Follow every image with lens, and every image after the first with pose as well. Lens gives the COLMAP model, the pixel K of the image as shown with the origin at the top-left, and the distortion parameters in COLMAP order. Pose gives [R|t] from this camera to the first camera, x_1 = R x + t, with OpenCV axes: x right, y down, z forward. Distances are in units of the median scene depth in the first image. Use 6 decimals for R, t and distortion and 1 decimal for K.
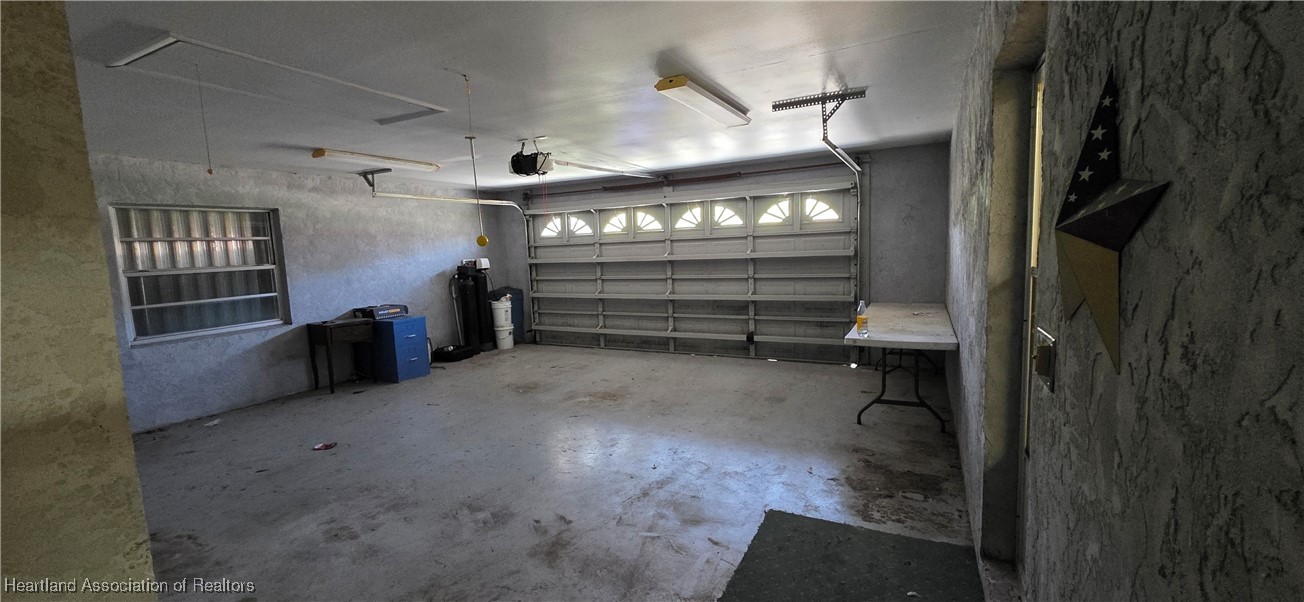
lens RADIAL K [[527.2, 0, 649.4], [0, 527.2, 299.2], [0, 0, 1]] dist [0.006434, -0.001132]
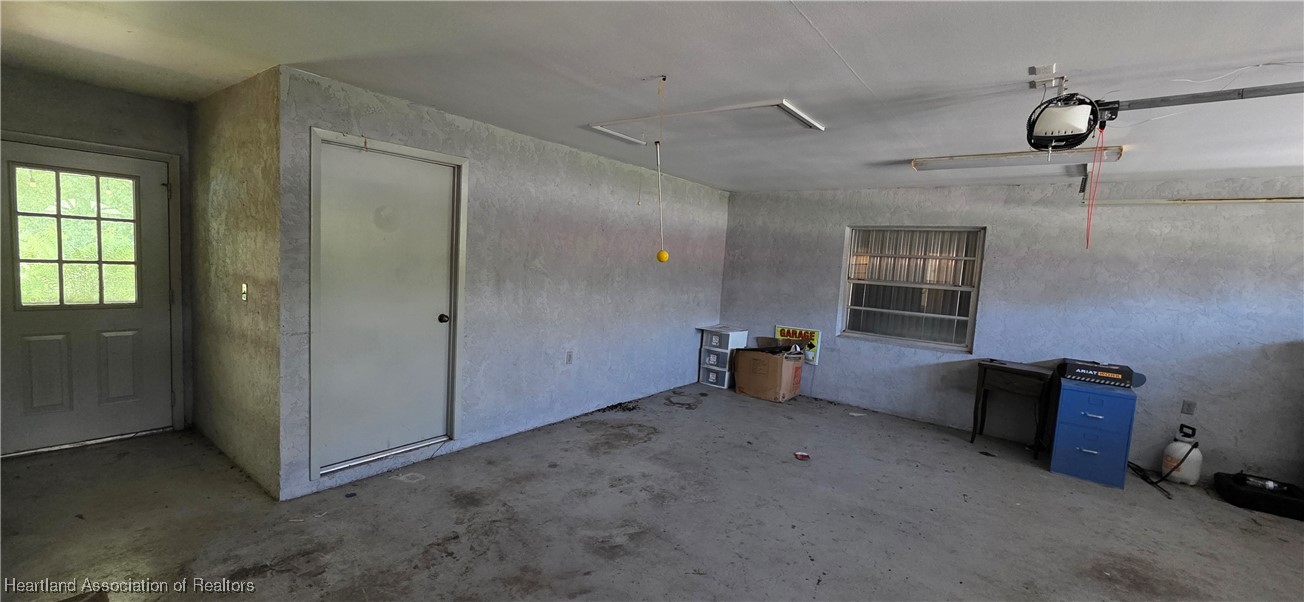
lens RADIAL K [[527.2, 0, 649.1], [0, 527.2, 302.8], [0, 0, 1]] dist [0.006434, -0.001132]
pose [[-0.179137, 0.114137, -0.977181, 0.322769], [-0.155950, 0.977395, 0.142751, -0.089593], [0.971385, 0.177964, -0.157288, 0.649058]]
